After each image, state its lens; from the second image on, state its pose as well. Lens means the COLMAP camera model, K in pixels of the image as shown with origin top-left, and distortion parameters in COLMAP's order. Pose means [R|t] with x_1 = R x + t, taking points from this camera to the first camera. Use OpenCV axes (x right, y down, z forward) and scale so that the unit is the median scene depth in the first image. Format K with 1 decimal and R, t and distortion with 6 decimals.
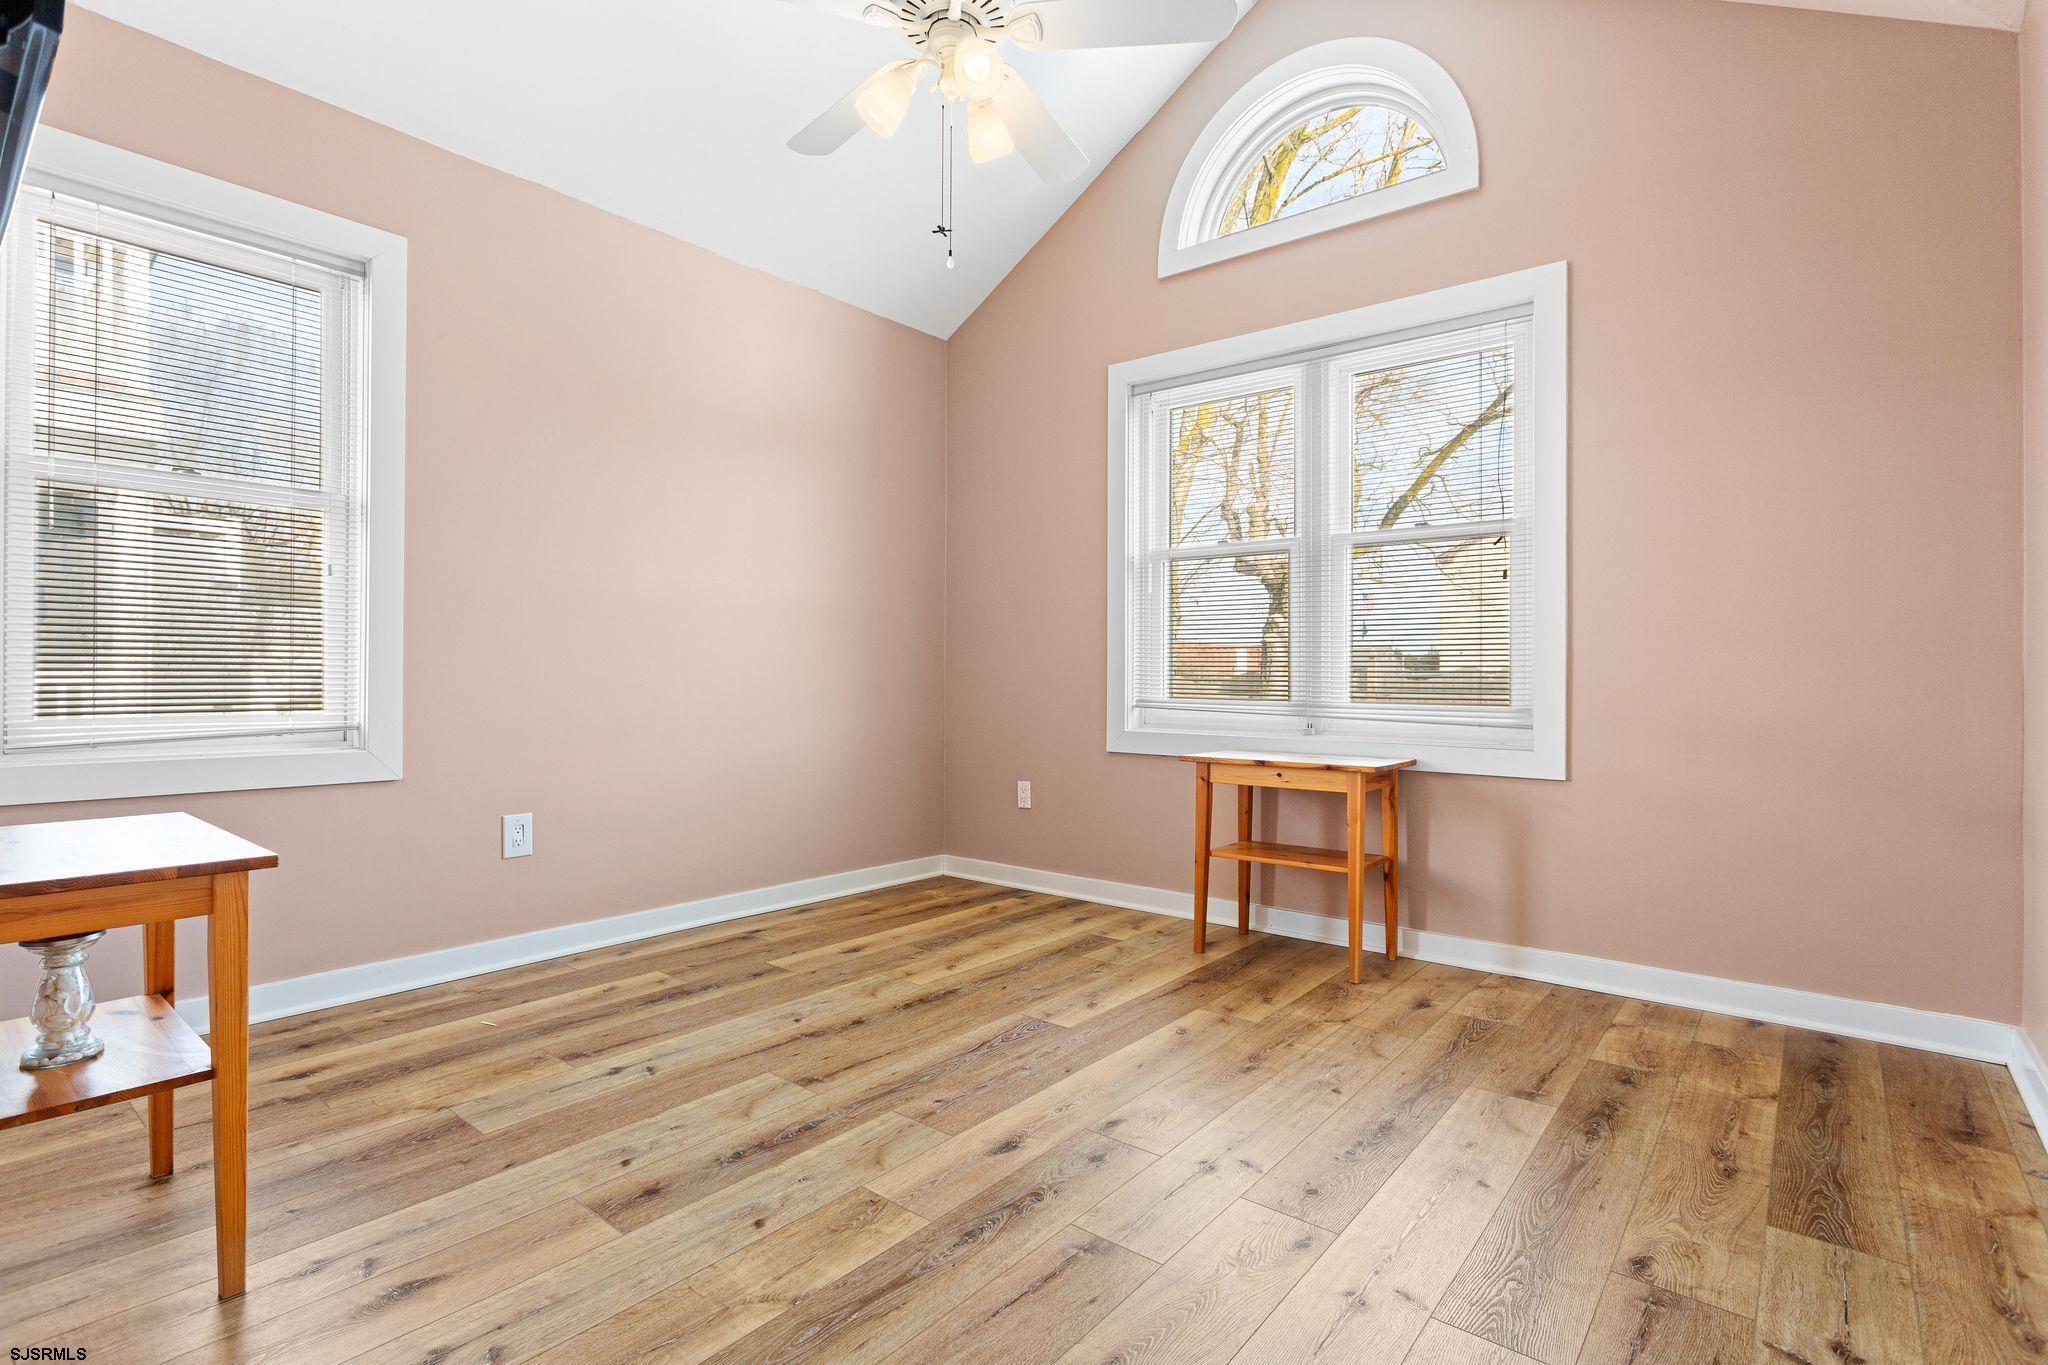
lens RADIAL K [[989.3, 0, 1021.0], [0, 989.3, 678.7], [0, 0, 1]] dist [0.000508, 0.000132]
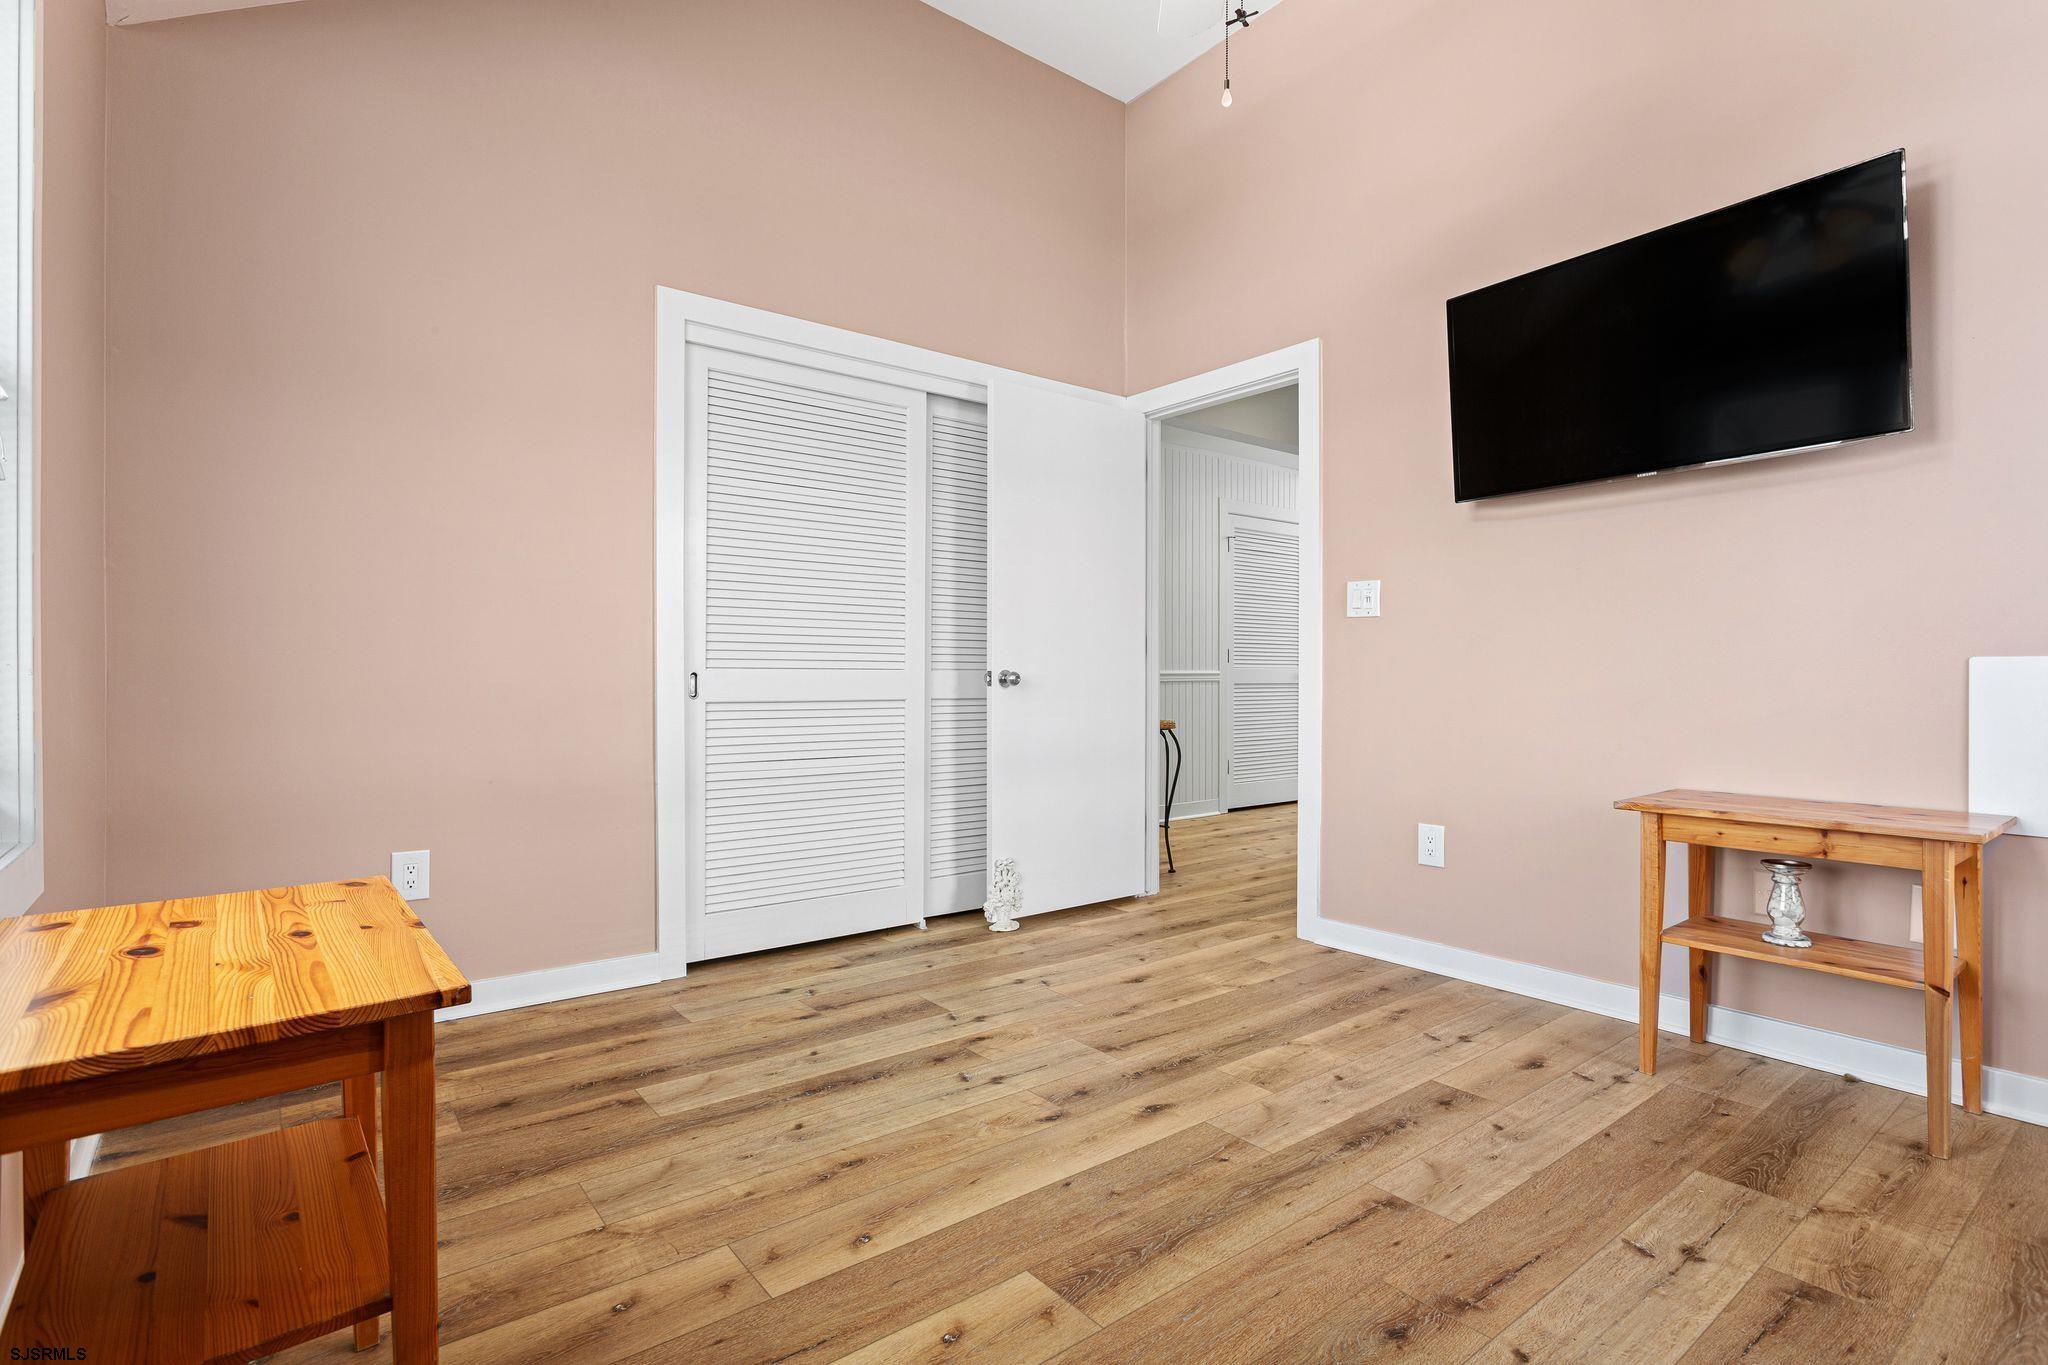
lens RADIAL K [[989.3, 0, 1024.6], [0, 989.3, 679.1], [0, 0, 1]] dist [0.000508, 0.000132]
pose [[-0.977508, -0.008606, 0.210721, -0.095051], [-0.006663, 0.999929, 0.009930, -0.025642], [-0.210791, 0.008302, -0.977496, 1.992632]]
